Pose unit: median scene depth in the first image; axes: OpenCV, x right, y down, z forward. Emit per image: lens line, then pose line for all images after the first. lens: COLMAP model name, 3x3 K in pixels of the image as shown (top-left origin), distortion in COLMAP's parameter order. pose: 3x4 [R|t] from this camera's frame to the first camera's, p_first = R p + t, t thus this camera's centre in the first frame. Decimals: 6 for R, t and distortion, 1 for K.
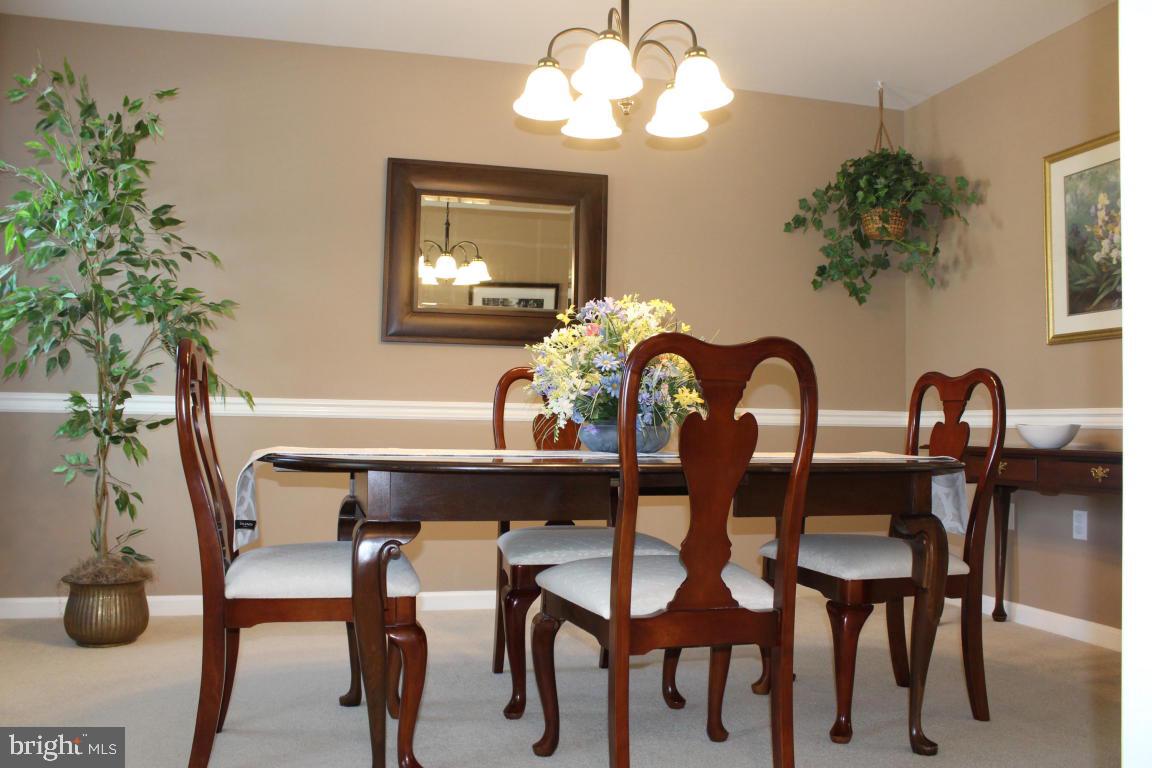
lens RADIAL K [[957.9, 0, 558.6], [0, 957.9, 396.4], [0, 0, 1]] dist [-0.172172, 0.160780]
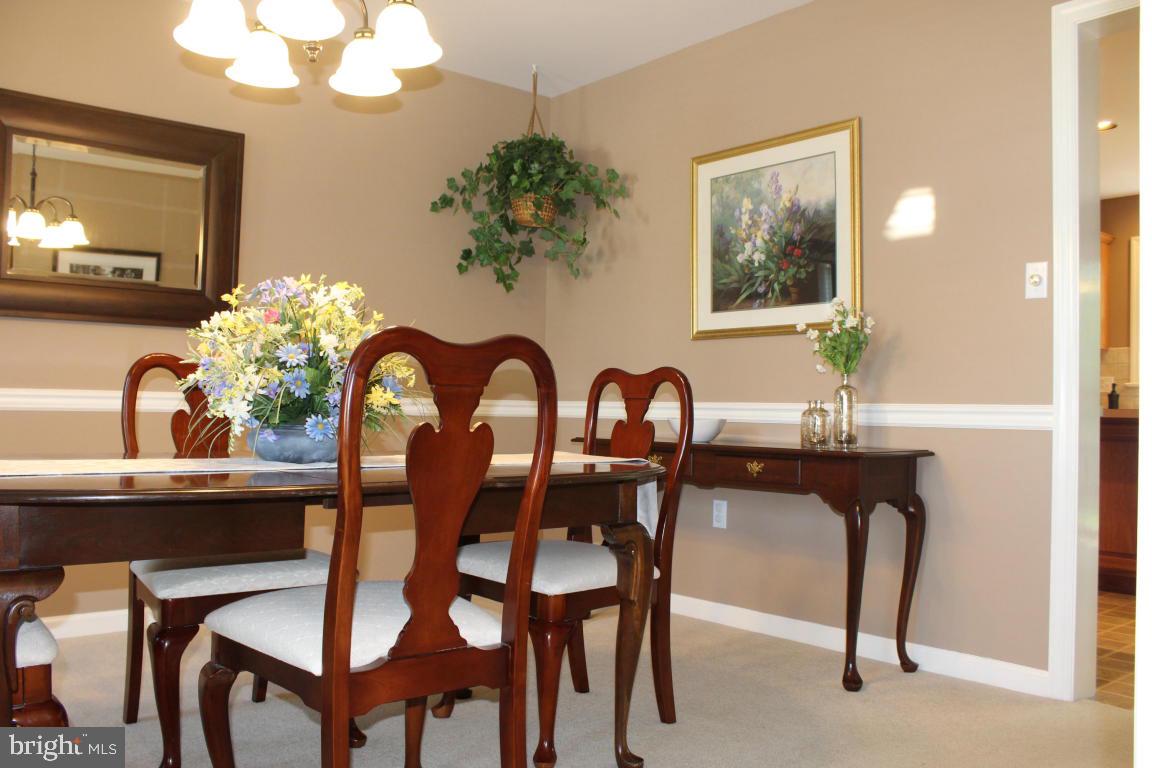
lens RADIAL K [[957.9, 0, 558.6], [0, 957.9, 396.4], [0, 0, 1]] dist [-0.172172, 0.160780]
pose [[0.908784, 0.005775, 0.417227, -0.050328], [-0.015749, 0.999666, 0.020467, -0.012840], [-0.416969, -0.025171, 0.908572, 0.096545]]
